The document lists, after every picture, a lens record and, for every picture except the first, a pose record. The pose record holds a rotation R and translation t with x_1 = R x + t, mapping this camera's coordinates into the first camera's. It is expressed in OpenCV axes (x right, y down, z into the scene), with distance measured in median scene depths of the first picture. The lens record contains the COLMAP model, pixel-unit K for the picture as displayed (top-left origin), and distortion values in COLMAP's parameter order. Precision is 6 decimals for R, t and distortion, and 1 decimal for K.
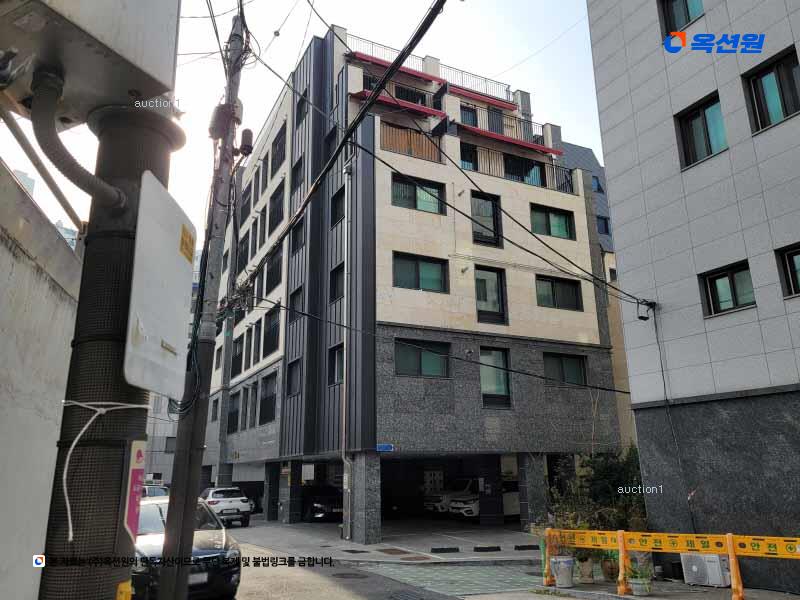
lens RADIAL K [[592.1, 0, 394.3], [0, 592.1, 299.1], [0, 0, 1]] dist [0.061307, -0.001375]
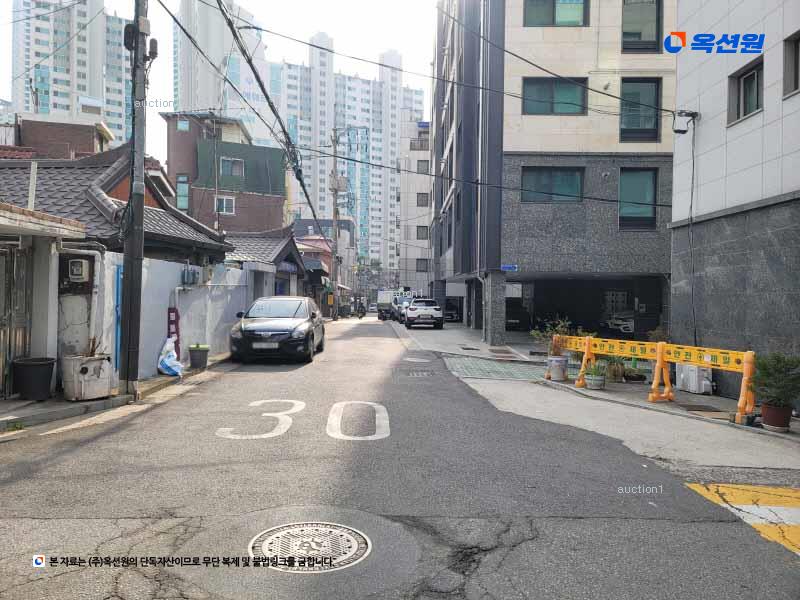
lens RADIAL K [[570.5, 0, 400.9], [0, 570.5, 287.5], [0, 0, 1]] dist [0.046170, -0.000760]
pose [[0.890345, 0.025163, -0.454590, 0.247701], [0.099164, 0.963782, 0.247569, -0.000183], [0.444355, -0.265501, 0.855604, -0.015779]]
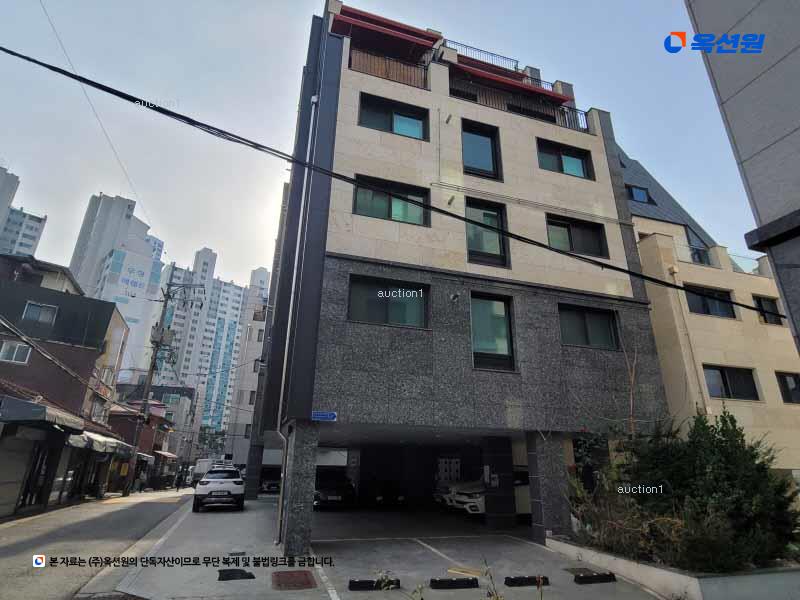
lens RADIAL K [[423.8, 0, 400.0], [0, 423.8, 300.0], [0, 0, 1]] dist [-0.005444, -0.000282]
pose [[0.987620, -0.028352, -0.154281, 0.132841], [0.015015, 0.996101, -0.086937, 0.132595], [0.156145, 0.083544, 0.984195, 0.425371]]
